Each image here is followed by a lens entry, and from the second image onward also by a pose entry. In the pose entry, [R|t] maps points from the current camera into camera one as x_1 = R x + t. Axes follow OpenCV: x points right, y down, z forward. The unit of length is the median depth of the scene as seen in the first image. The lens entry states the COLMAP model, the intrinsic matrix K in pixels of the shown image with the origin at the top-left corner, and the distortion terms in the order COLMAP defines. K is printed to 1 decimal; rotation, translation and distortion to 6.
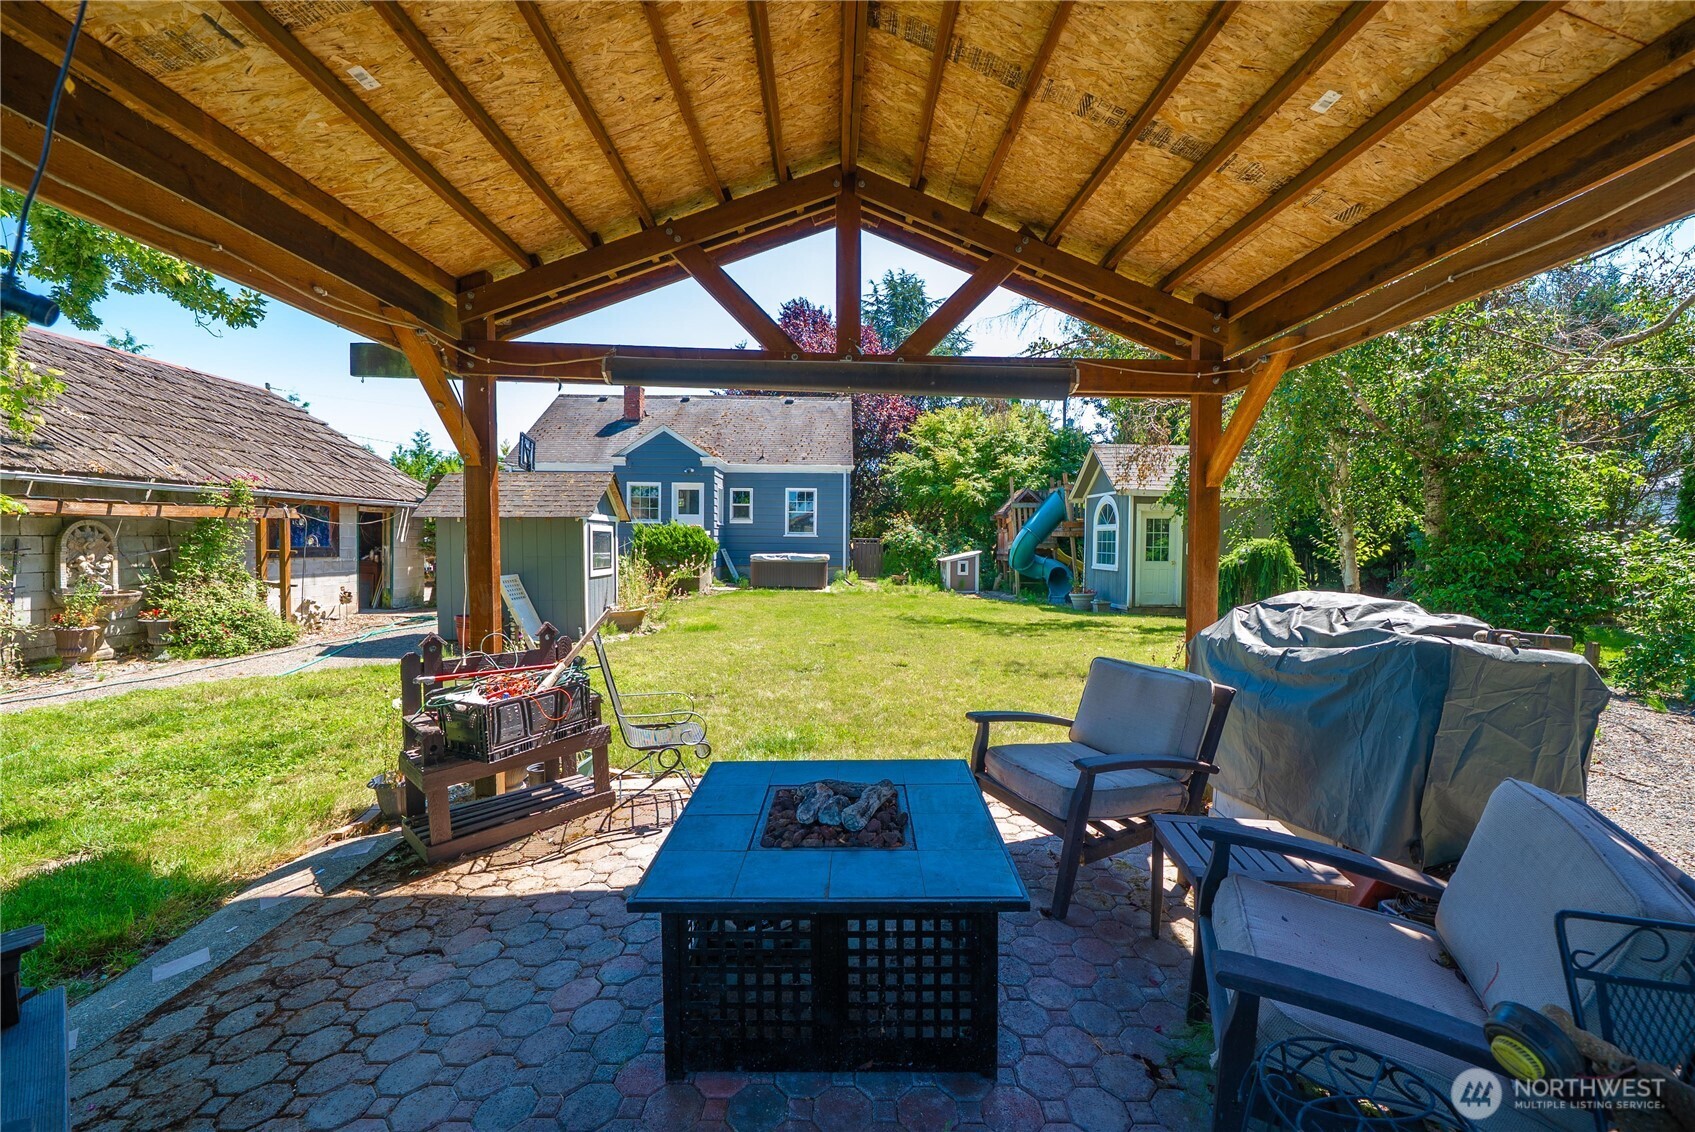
lens RADIAL K [[675.9, 0, 843.9], [0, 675.9, 560.4], [0, 0, 1]] dist [0.000341, 0.000350]
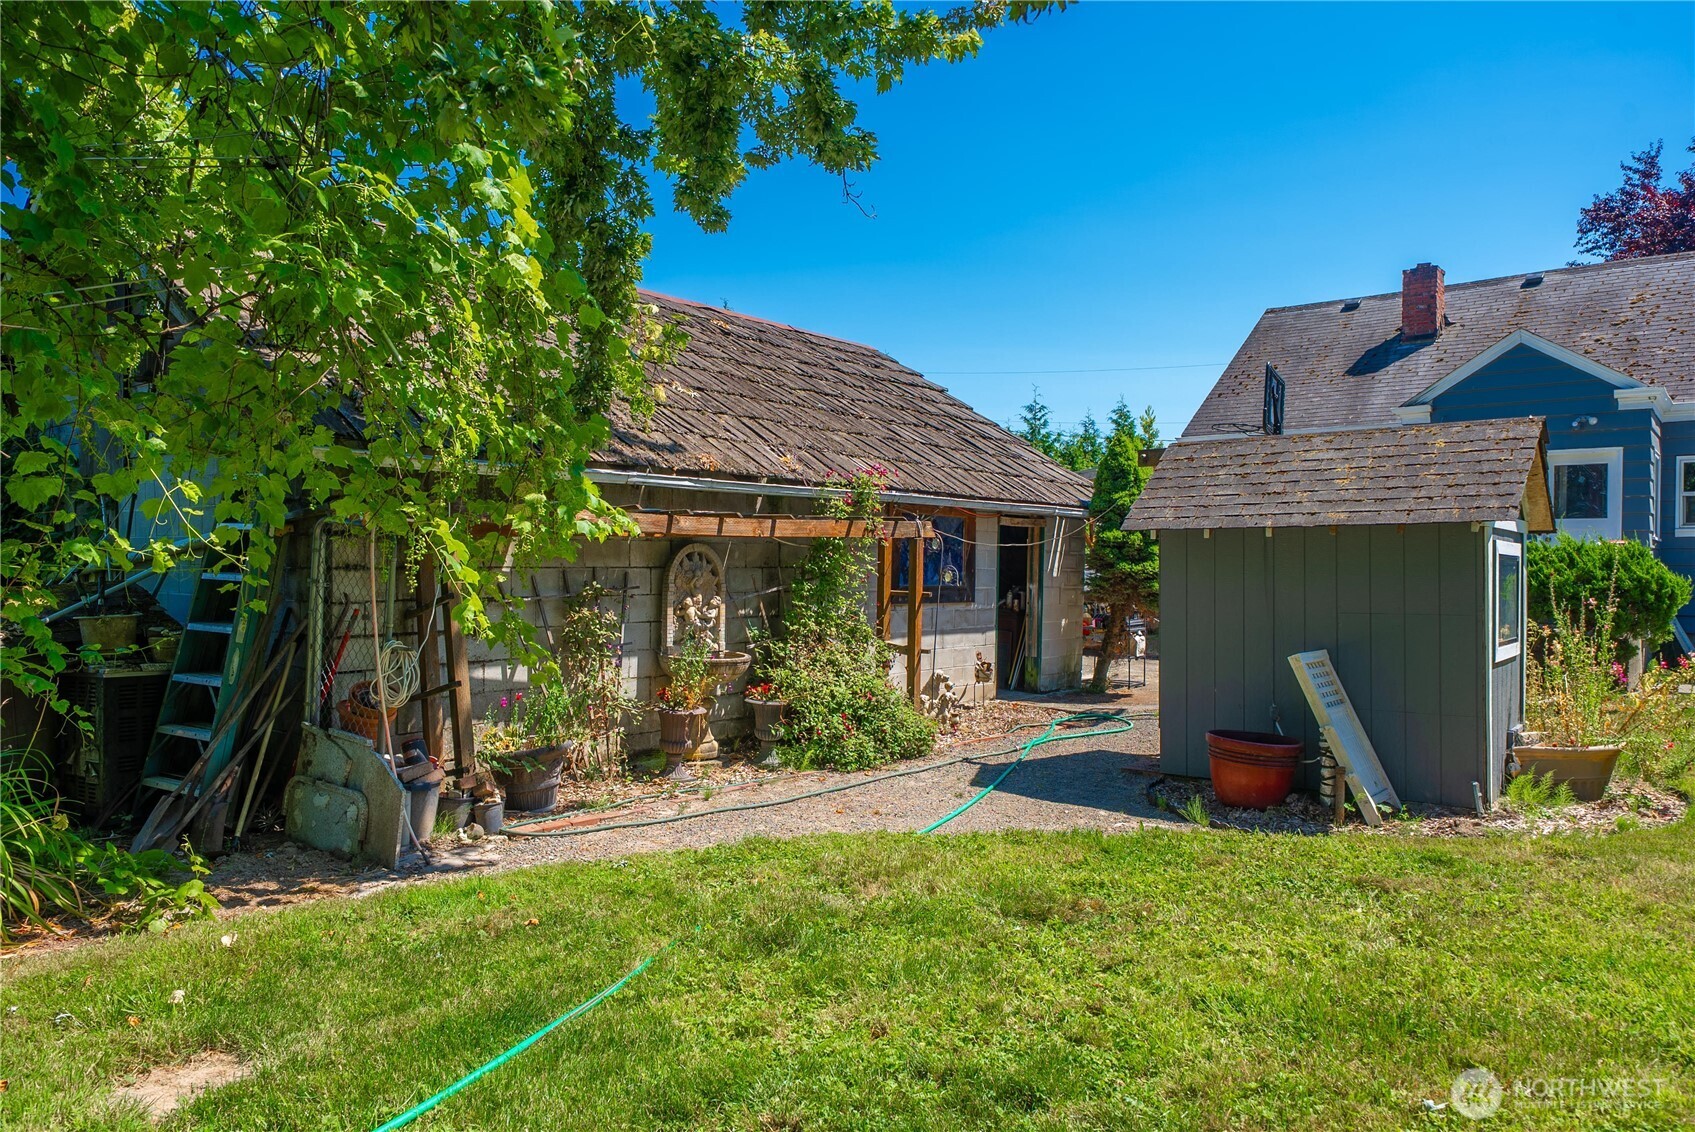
lens RADIAL K [[1141.1, 0, 847.5], [0, 1141.1, 566.0], [0, 0, 1]] dist [0.000068, 0.002322]
pose [[0.769931, -0.001929, -0.638124, -0.231790], [-0.021213, 0.999365, -0.028616, -0.007163], [0.637774, 0.035569, 0.769402, 0.188061]]
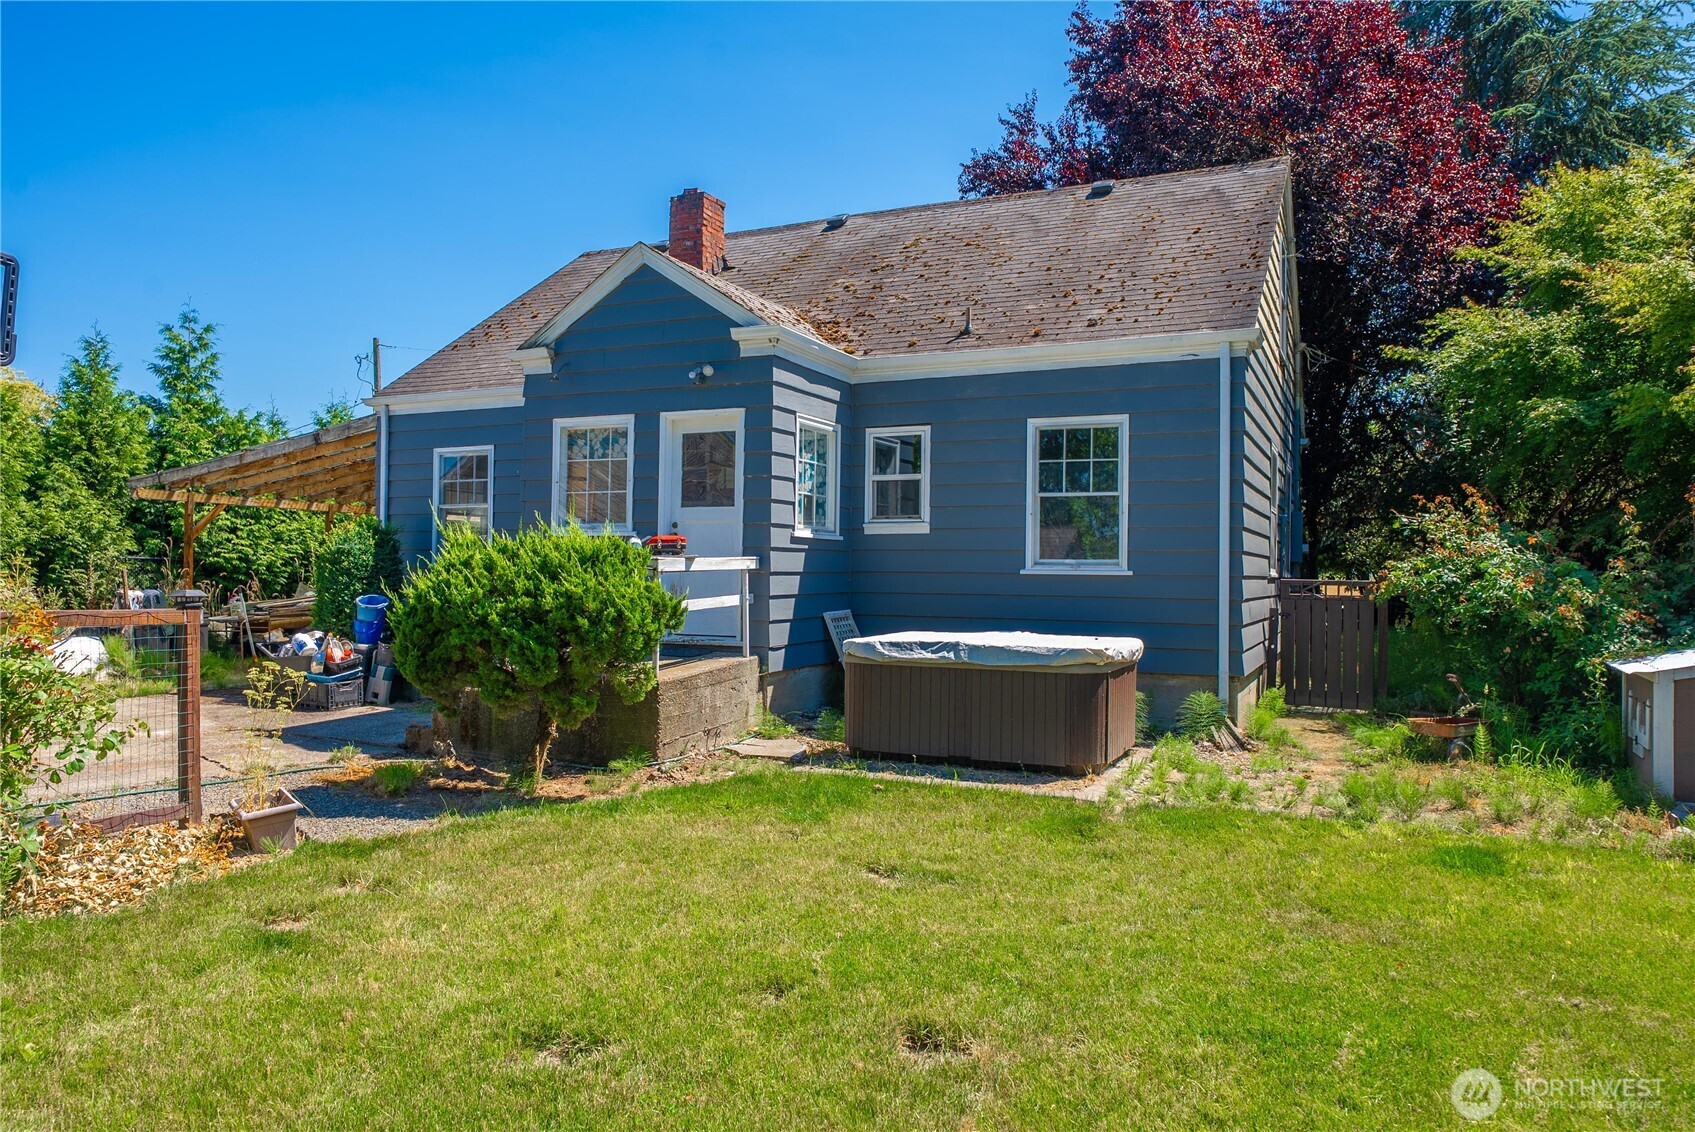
lens RADIAL K [[1141.1, 0, 847.5], [0, 1141.1, 566.0], [0, 0, 1]] dist [0.000068, 0.002322]
pose [[0.903189, -0.002796, -0.429234, 0.136698], [-0.014714, 0.999189, -0.037470, -0.038144], [0.428991, 0.040158, 0.902416, 1.031314]]
